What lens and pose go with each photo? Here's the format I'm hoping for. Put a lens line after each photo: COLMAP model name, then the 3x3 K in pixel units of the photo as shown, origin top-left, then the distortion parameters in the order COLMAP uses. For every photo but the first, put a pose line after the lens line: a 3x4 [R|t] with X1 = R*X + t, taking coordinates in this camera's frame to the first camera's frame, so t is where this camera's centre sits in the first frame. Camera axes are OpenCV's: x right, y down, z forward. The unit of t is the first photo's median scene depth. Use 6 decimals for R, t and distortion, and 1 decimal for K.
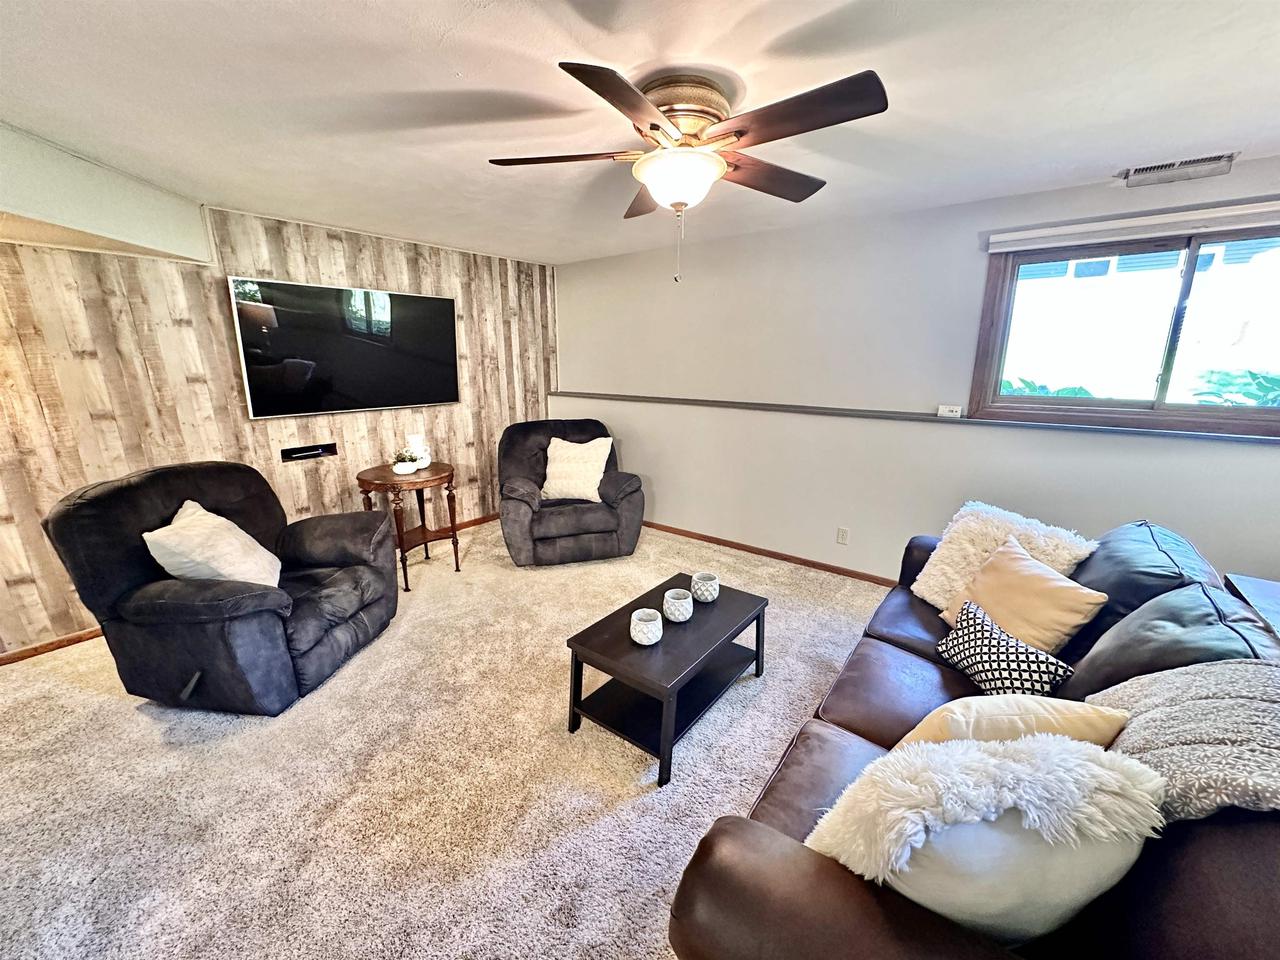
lens RADIAL K [[514.6, 0, 639.4], [0, 514.6, 481.0], [0, 0, 1]] dist [-0.002871, 0.001571]
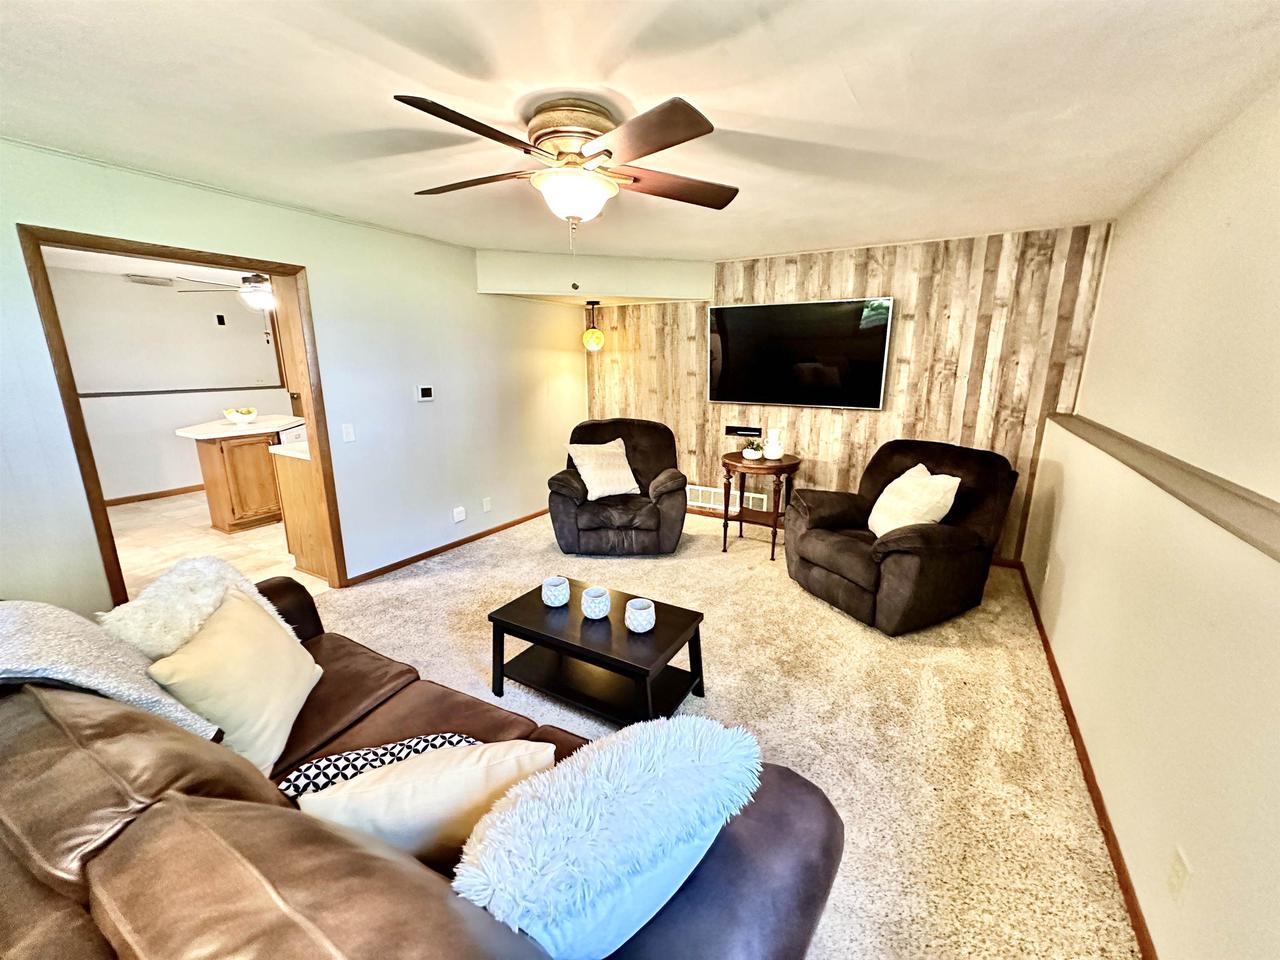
lens RADIAL K [[514.6, 0, 640.7], [0, 514.6, 478.5], [0, 0, 1]] dist [-0.002871, 0.001571]
pose [[0.130880, 0.226810, -0.965105, 0.543602], [-0.237138, 0.952382, 0.191662, -0.113562], [0.962619, 0.203778, 0.178433, 0.458440]]
